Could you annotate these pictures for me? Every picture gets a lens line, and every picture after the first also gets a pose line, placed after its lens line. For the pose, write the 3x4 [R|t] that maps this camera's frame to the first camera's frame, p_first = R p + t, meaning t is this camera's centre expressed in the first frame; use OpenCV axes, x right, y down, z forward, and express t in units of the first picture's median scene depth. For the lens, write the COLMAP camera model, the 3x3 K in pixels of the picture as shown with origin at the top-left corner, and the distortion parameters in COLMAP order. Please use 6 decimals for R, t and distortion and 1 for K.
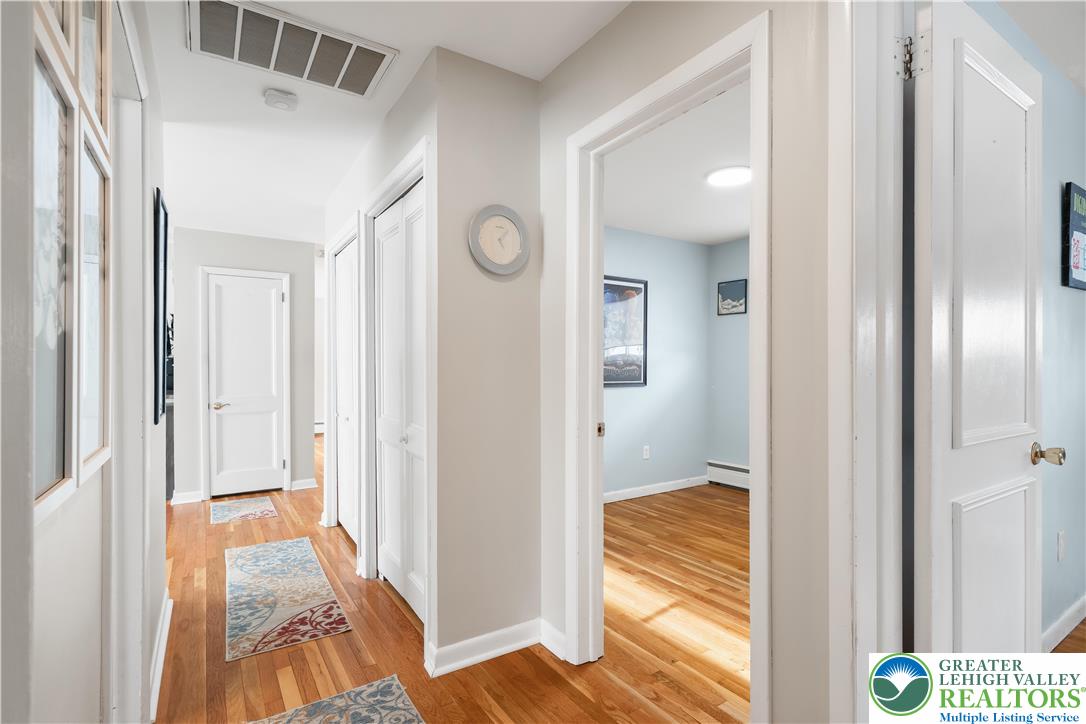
lens RADIAL K [[516.4, 0, 541.7], [0, 516.4, 374.0], [0, 0, 1]] dist [0.001541, 0.000194]
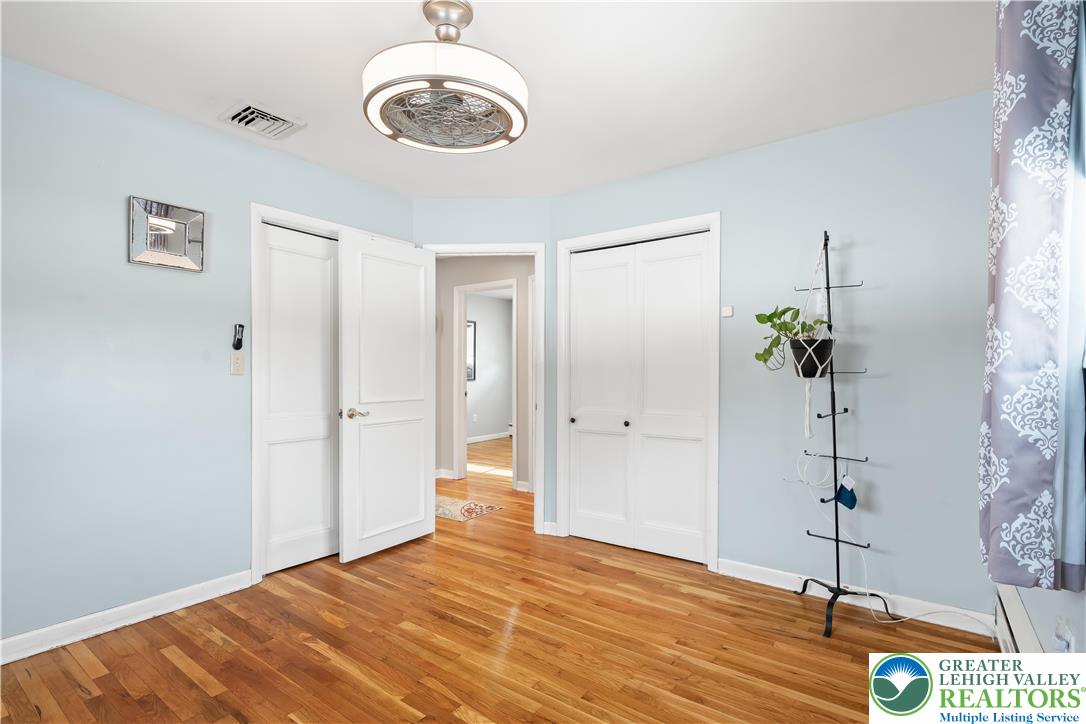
lens RADIAL K [[516.4, 0, 541.7], [0, 516.4, 374.0], [0, 0, 1]] dist [0.001541, 0.000194]
pose [[0.937977, 0.000761, 0.346696, -0.200181], [-0.001286, 0.999998, 0.001285, -0.002128], [-0.346694, -0.001651, 0.937977, -0.749923]]
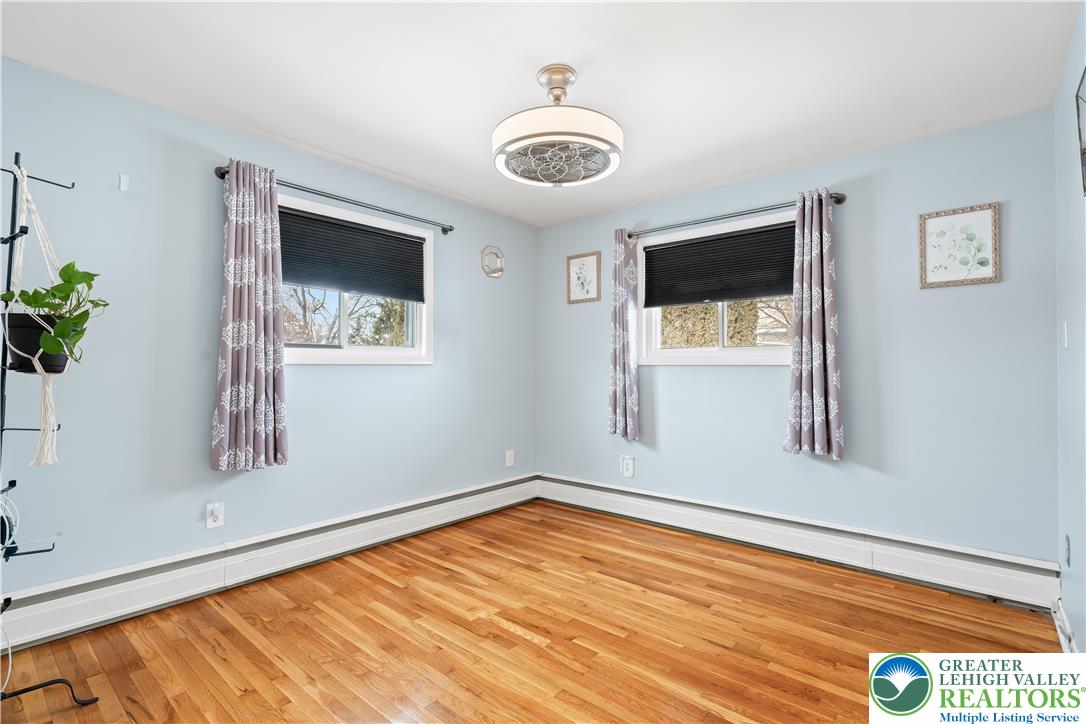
lens RADIAL K [[494.2, 0, 543.0], [0, 494.2, 362.0], [0, 0, 1]] dist [-0.003017, -0.000590]
pose [[-0.960704, -0.005197, -0.277527, 0.512101], [-0.003325, 0.999968, -0.007216, -0.010690], [0.277555, -0.006009, -0.960691, 2.081296]]
